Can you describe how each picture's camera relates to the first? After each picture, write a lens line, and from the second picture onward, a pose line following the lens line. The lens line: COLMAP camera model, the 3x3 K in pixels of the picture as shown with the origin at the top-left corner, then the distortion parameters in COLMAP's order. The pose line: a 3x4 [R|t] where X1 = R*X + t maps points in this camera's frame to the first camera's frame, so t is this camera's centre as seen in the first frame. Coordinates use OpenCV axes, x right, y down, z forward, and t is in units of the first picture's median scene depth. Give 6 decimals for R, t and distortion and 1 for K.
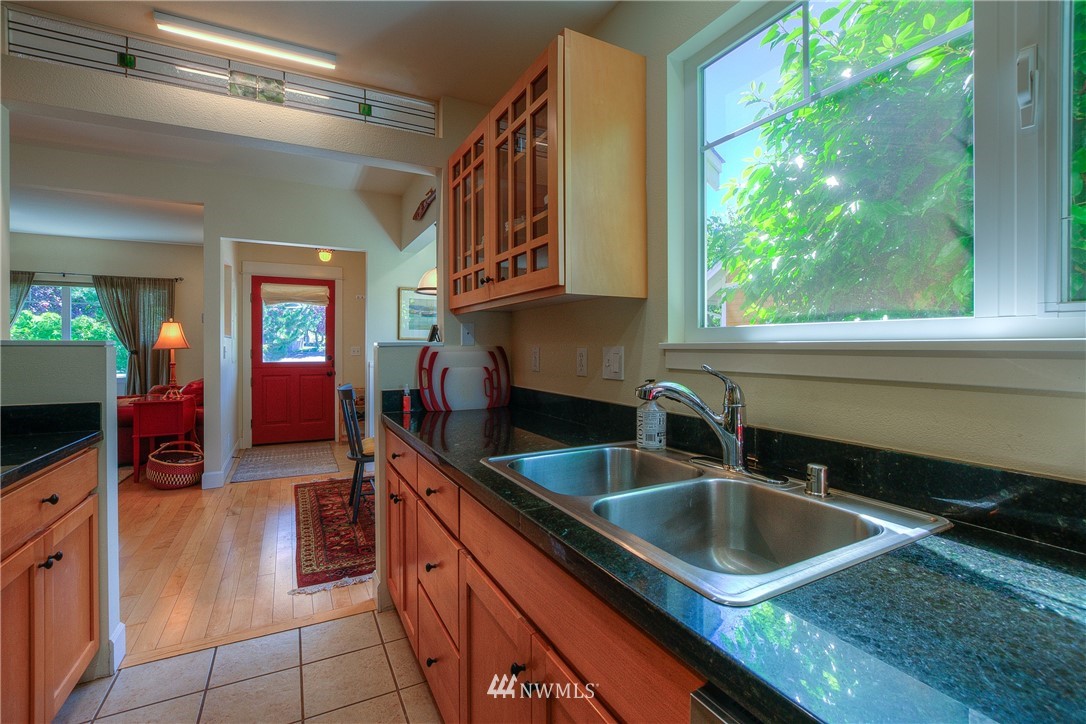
lens RADIAL K [[489.0, 0, 553.8], [0, 489.0, 348.0], [0, 0, 1]] dist [-0.022517, 0.003612]
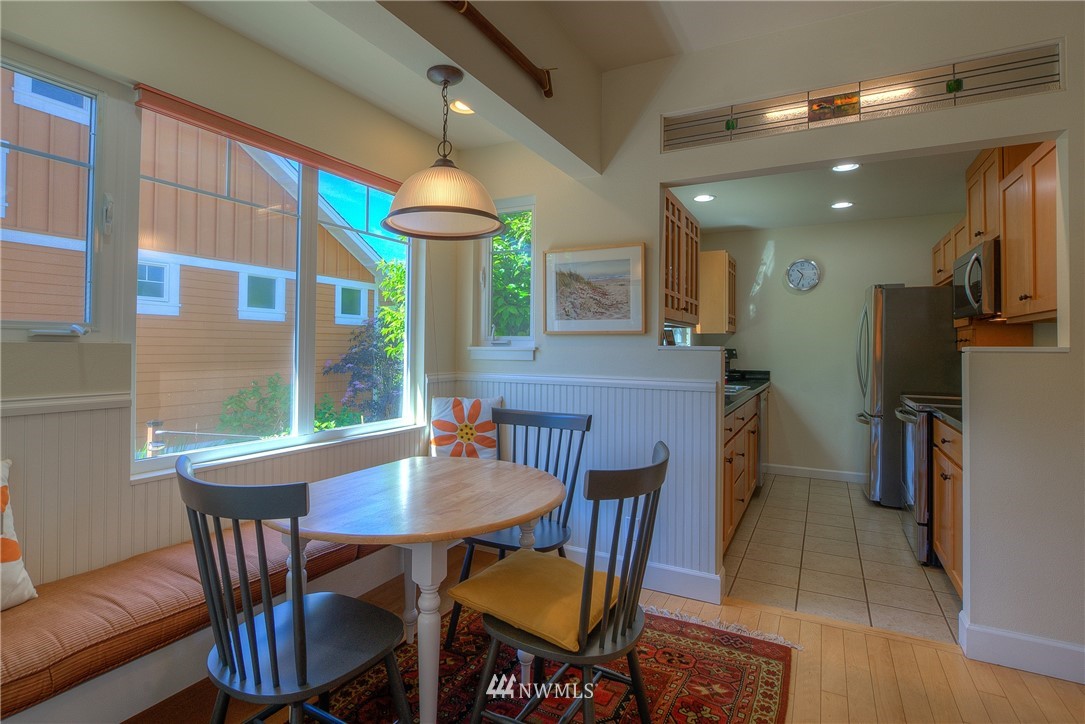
lens RADIAL K [[540.3, 0, 537.6], [0, 540.3, 342.7], [0, 0, 1]] dist [-0.009129, 0.000867]
pose [[-0.549182, 0.005197, 0.835687, -0.569243], [-0.003222, 0.999960, -0.008335, -0.004829], [-0.835697, -0.007270, -0.549143, 1.004337]]
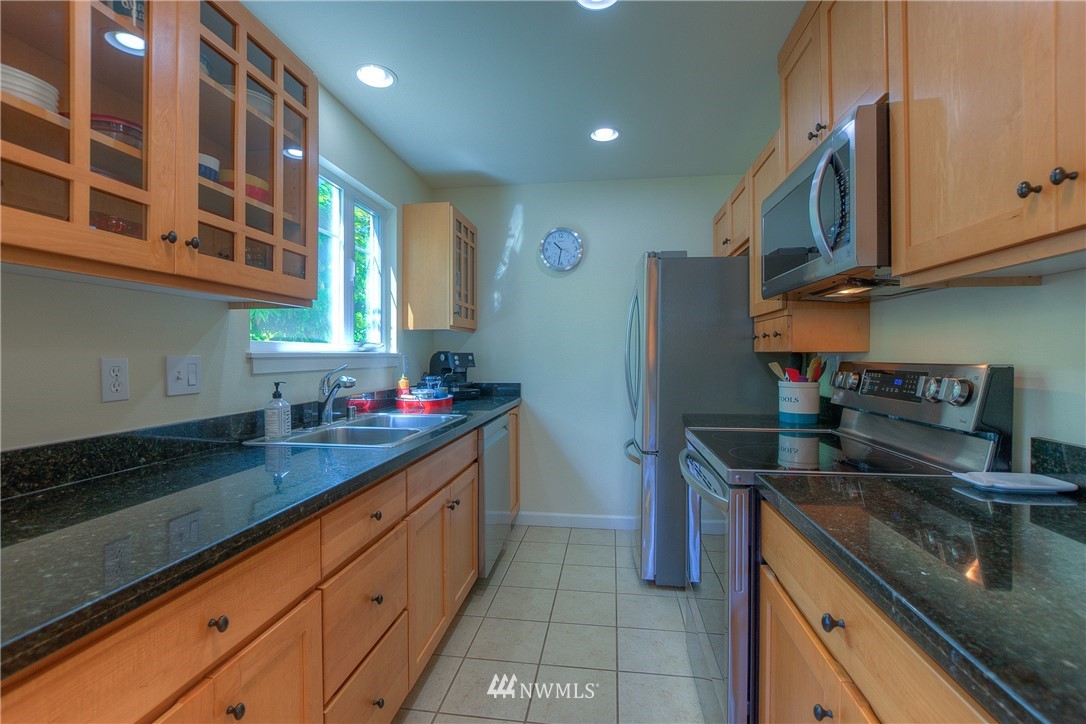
lens RADIAL K [[489.0, 0, 543.3], [0, 489.0, 354.7], [0, 0, 1]] dist [-0.022517, 0.003612]
pose [[-0.800373, 0.002227, 0.599498, -0.342822], [0.005999, 0.999973, 0.004294, -0.001863], [-0.599472, 0.007034, -0.800365, 0.506520]]
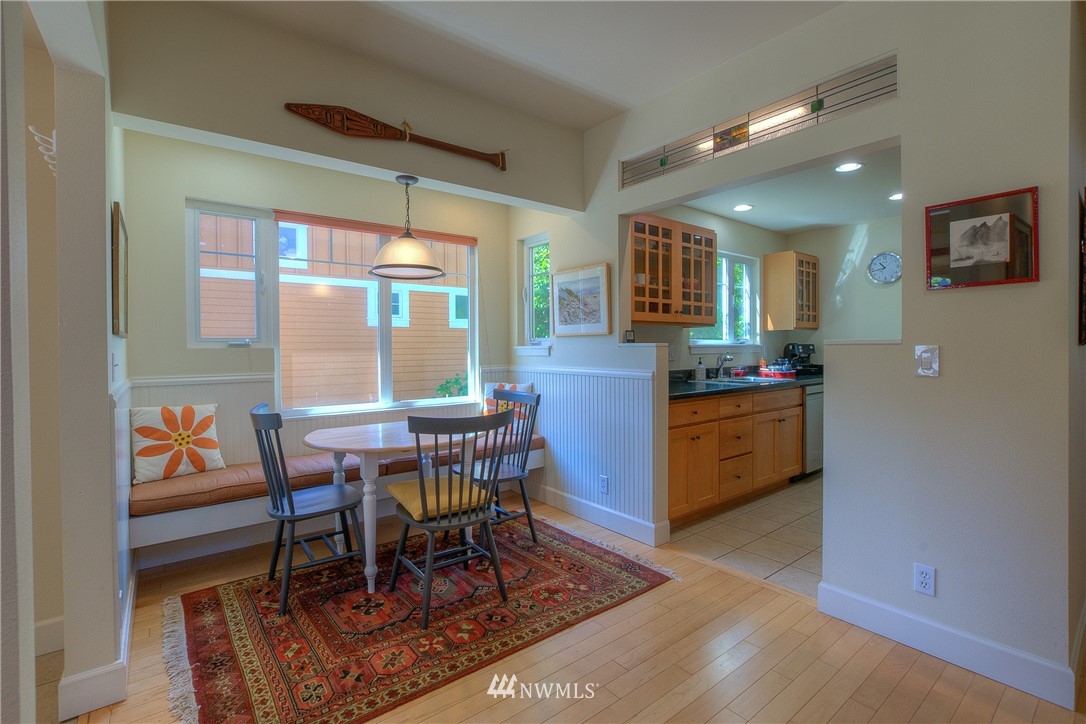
lens RADIAL K [[489.0, 0, 546.5], [0, 489.0, 358.1], [0, 0, 1]] dist [-0.022517, 0.003612]
pose [[-0.172375, -0.020637, 0.984815, -0.813401], [0.012569, 0.999653, 0.023148, -0.003394], [-0.984951, 0.016368, -0.172056, 0.776865]]
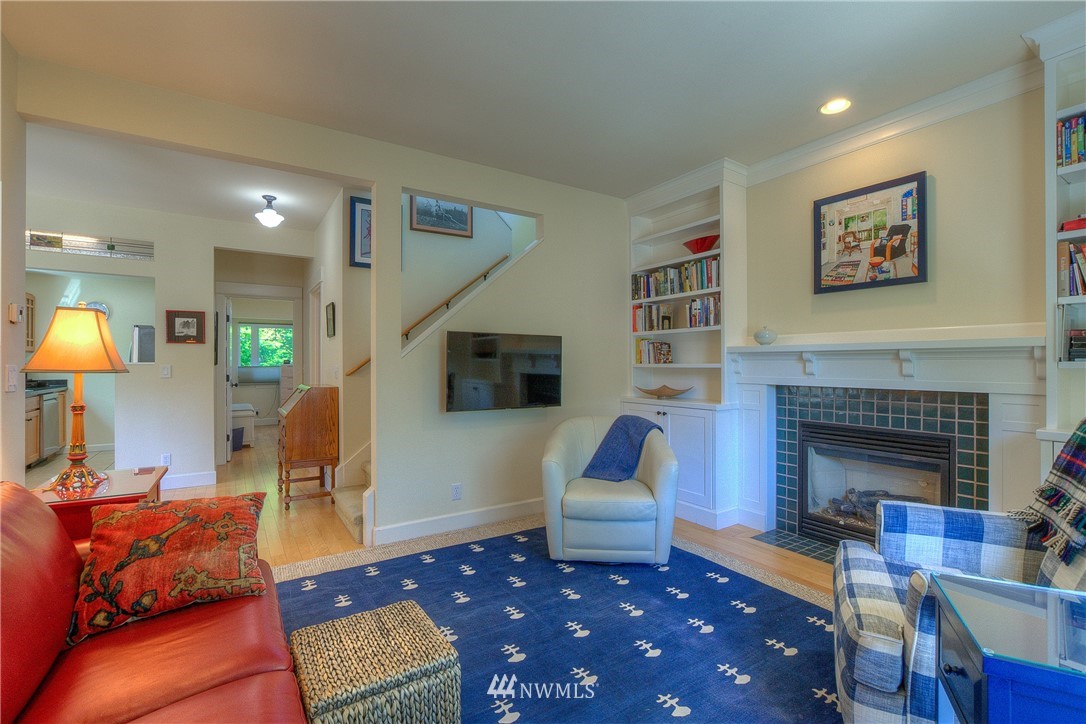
lens RADIAL K [[489.0, 0, 543.5], [0, 489.0, 369.9], [0, 0, 1]] dist [-0.022517, 0.003612]
pose [[-0.996597, -0.000097, -0.082423, -1.191232], [-0.000830, 0.999960, 0.008858, 0.001443], [0.082419, 0.008897, -0.996558, 1.499032]]
